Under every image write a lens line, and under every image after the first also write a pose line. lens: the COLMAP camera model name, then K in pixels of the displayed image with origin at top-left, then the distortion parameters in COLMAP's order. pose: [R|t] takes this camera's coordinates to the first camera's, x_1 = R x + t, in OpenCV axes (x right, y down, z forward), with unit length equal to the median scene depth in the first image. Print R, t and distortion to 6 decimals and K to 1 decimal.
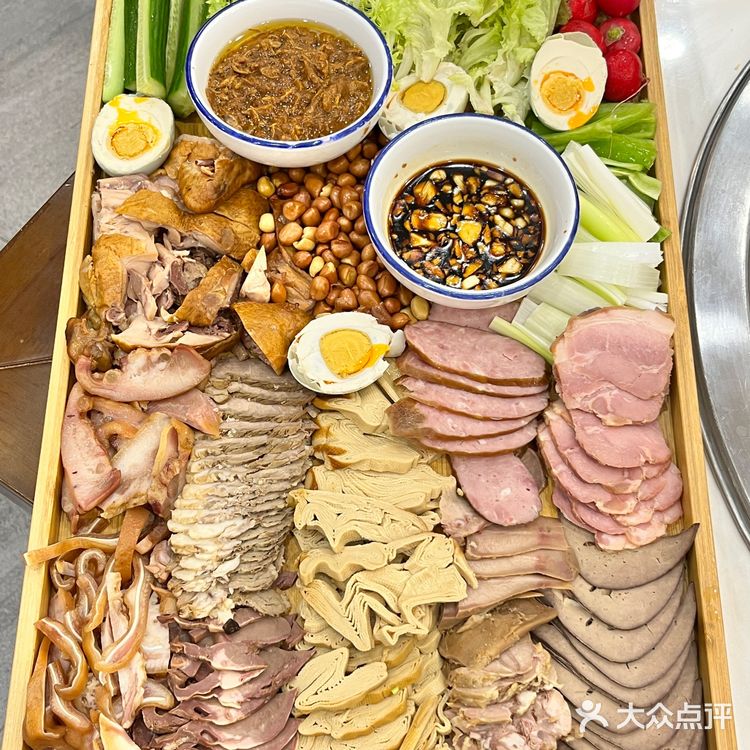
lens RADIAL K [[1129.9, 0, 375.1], [0, 1129.9, 374.5], [0, 0, 1]] dist [-0.006444, 0.000000]
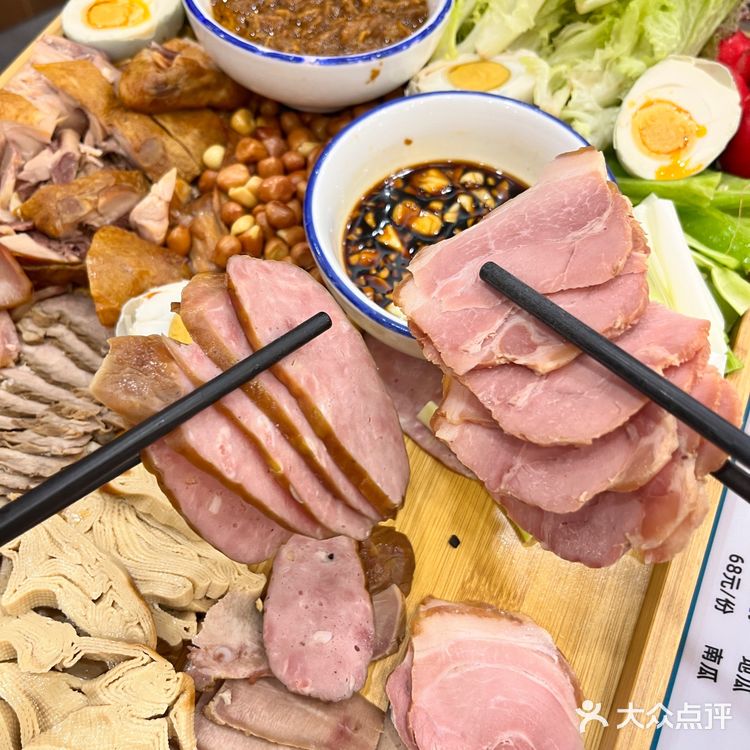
lens RADIAL K [[780.9, 0, 374.5], [0, 780.9, 375.9], [0, 0, 1]] dist [-0.014461, 0.000000]
pose [[0.909143, 0.368075, -0.194886, 0.163360], [-0.383579, 0.922285, -0.047504, -0.015931], [0.162256, 0.117942, 0.979675, 0.545101]]
